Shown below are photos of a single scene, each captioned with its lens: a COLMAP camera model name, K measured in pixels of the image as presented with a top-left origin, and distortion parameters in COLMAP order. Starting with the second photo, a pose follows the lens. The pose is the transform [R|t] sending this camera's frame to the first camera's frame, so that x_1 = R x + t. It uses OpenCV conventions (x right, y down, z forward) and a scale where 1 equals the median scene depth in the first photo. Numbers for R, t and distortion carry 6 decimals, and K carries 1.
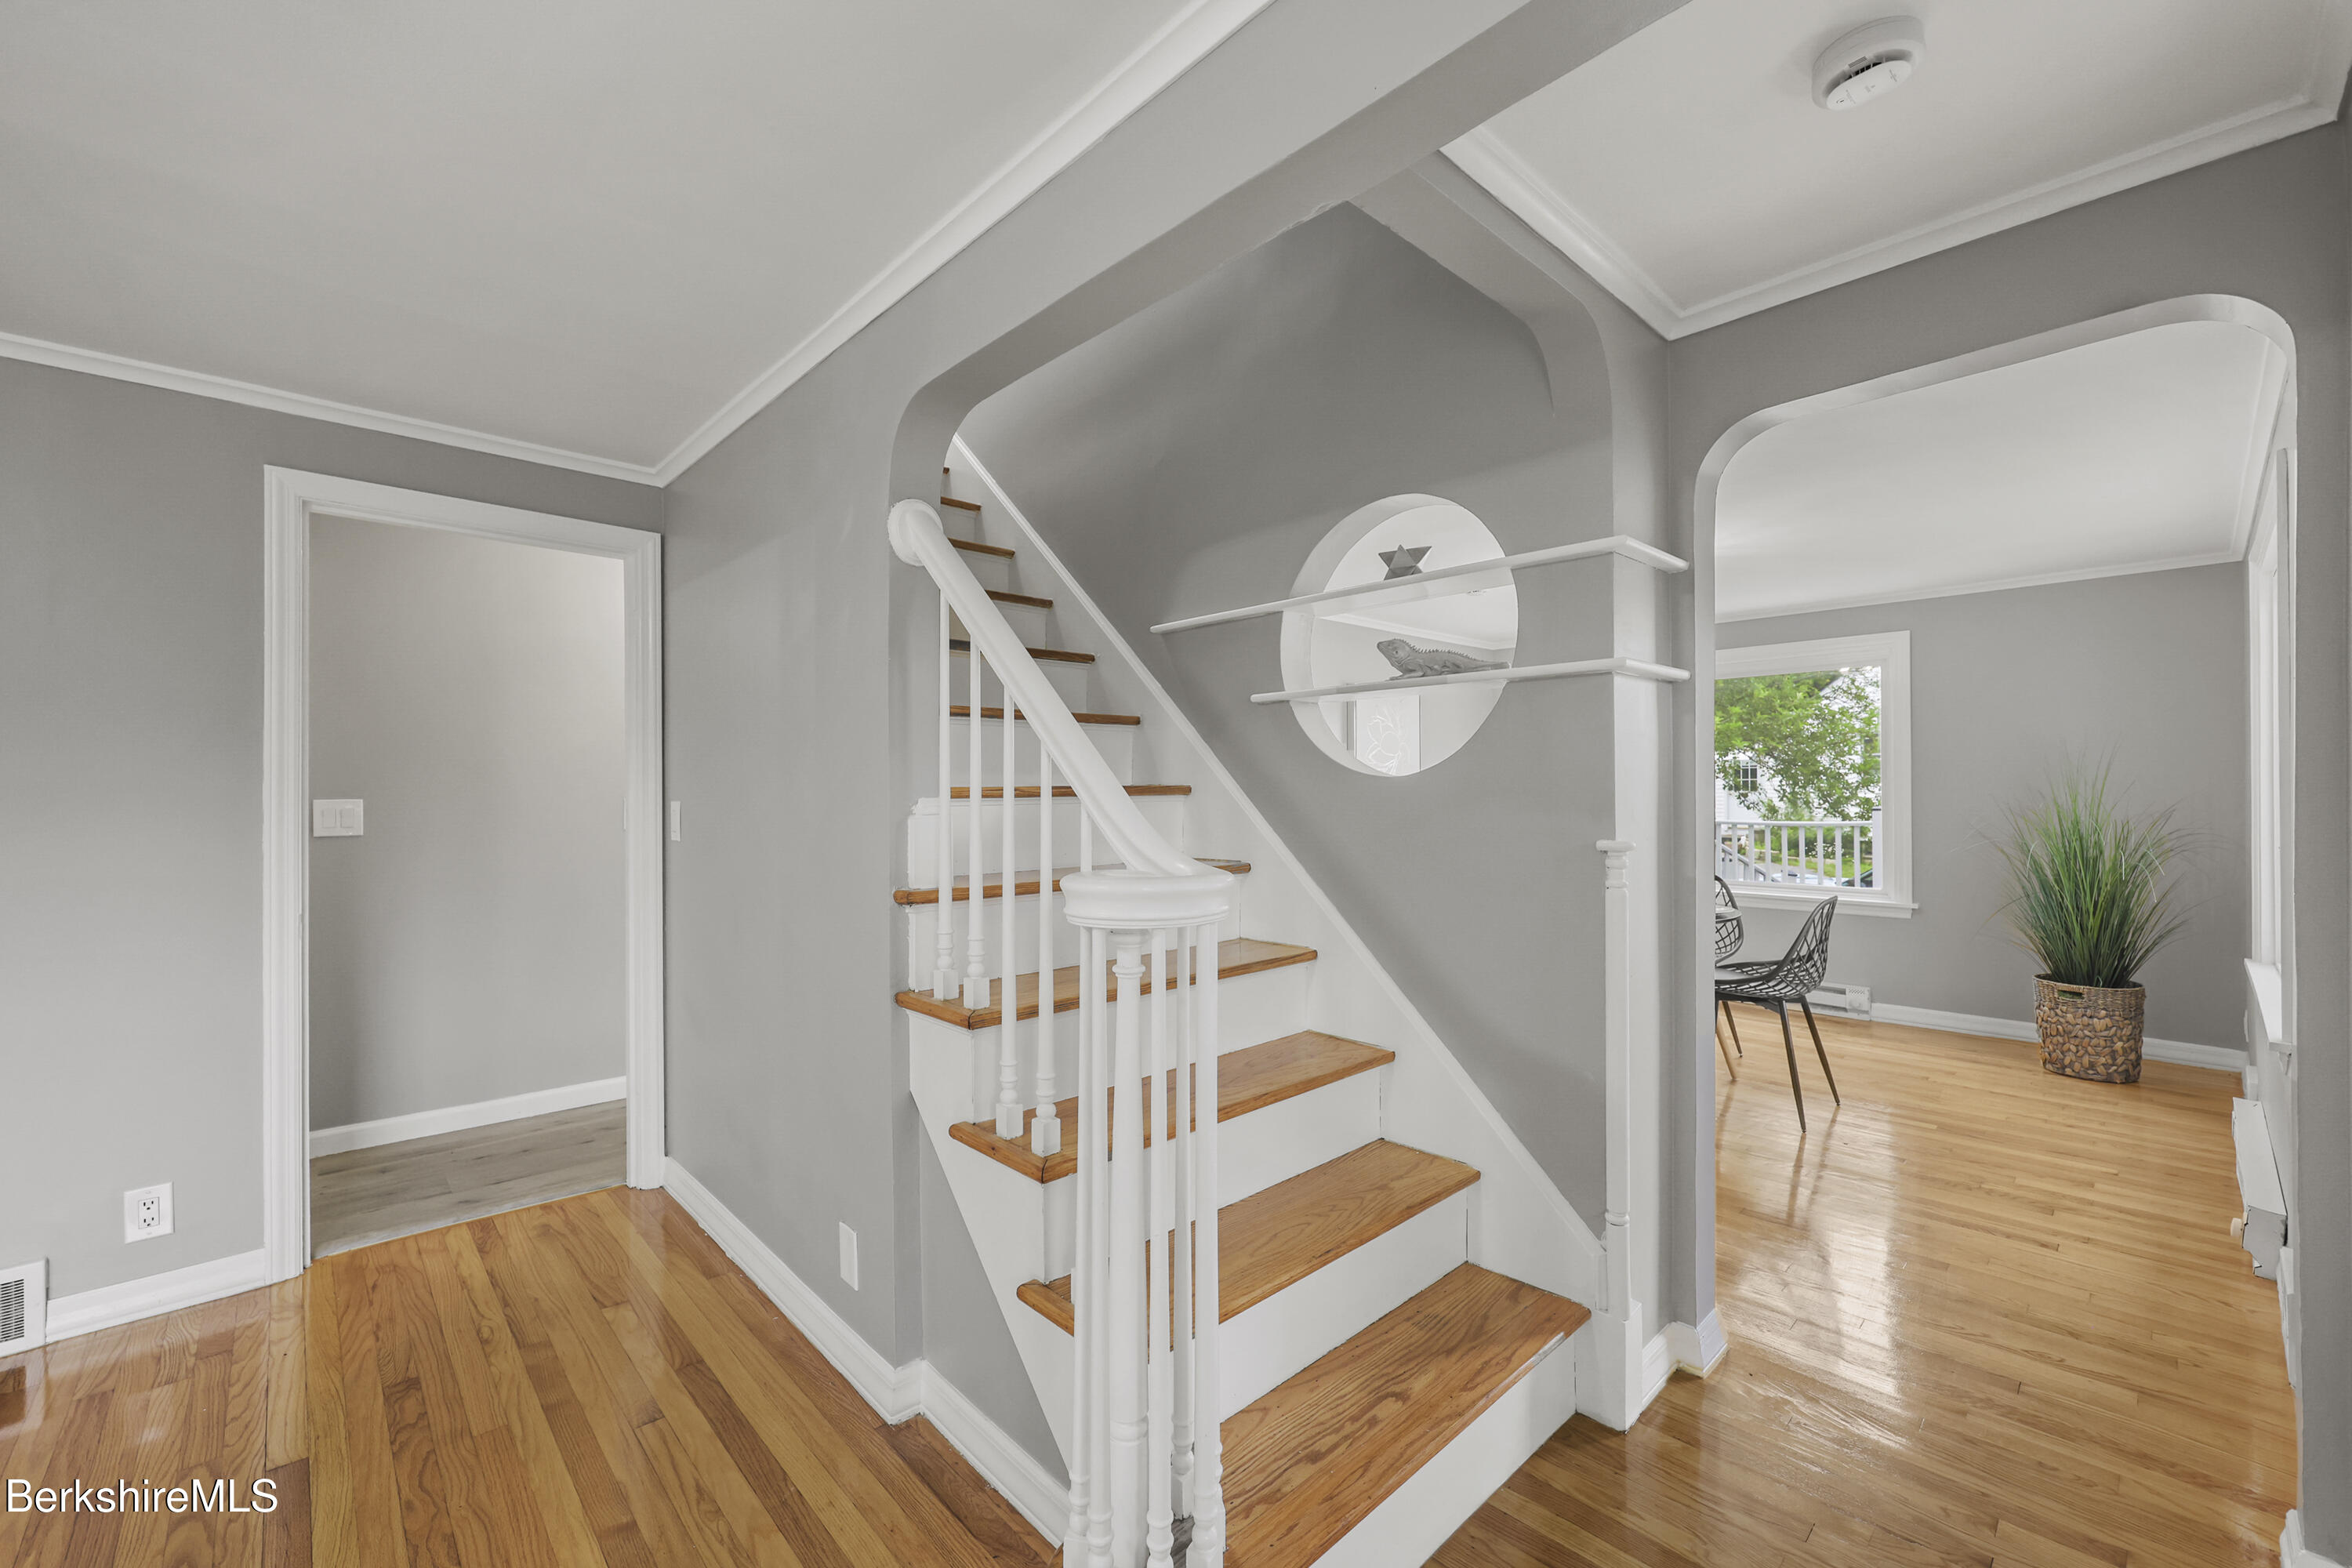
lens RADIAL K [[957.3, 0, 1166.7], [0, 957.3, 783.7], [0, 0, 1]] dist [0.000081, -0.000932]
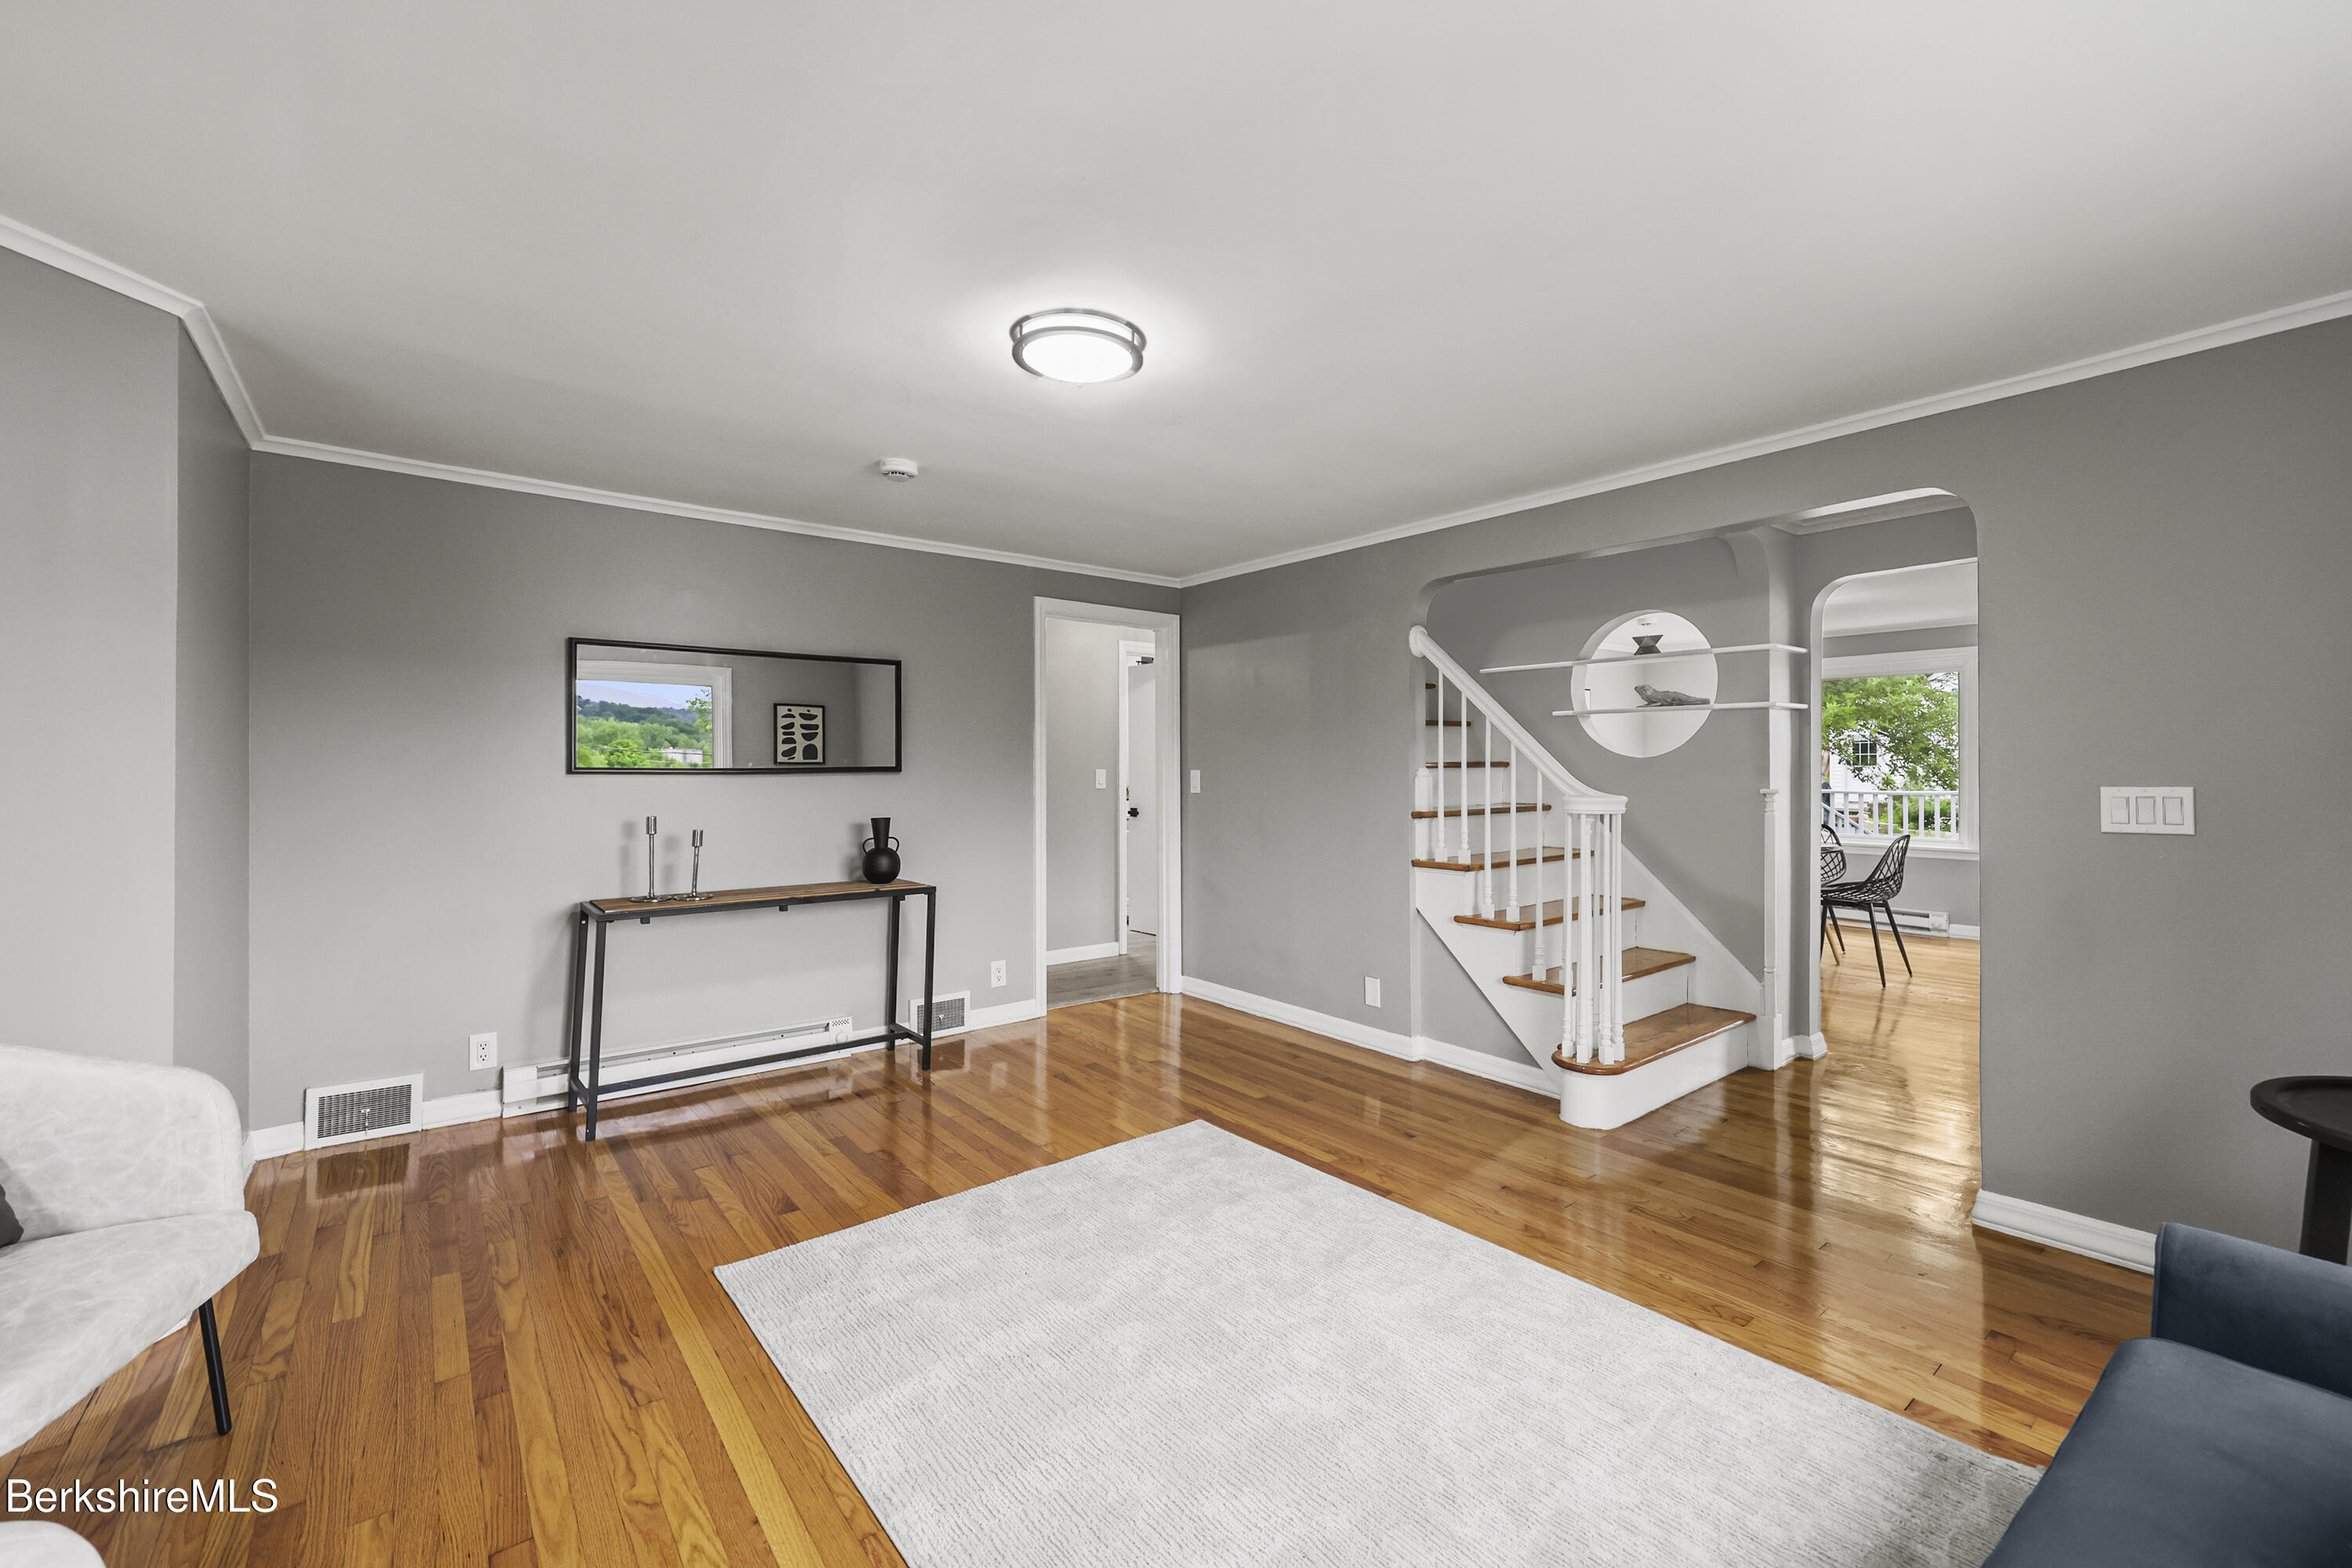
lens RADIAL K [[957.3, 0, 1169.9], [0, 957.3, 761.9], [0, 0, 1]] dist [0.000081, -0.000932]
pose [[0.996270, 0.001866, -0.086275, -0.497175], [-0.001415, 0.999985, 0.005293, -0.007361], [0.086284, -0.005151, 0.996257, -0.905138]]
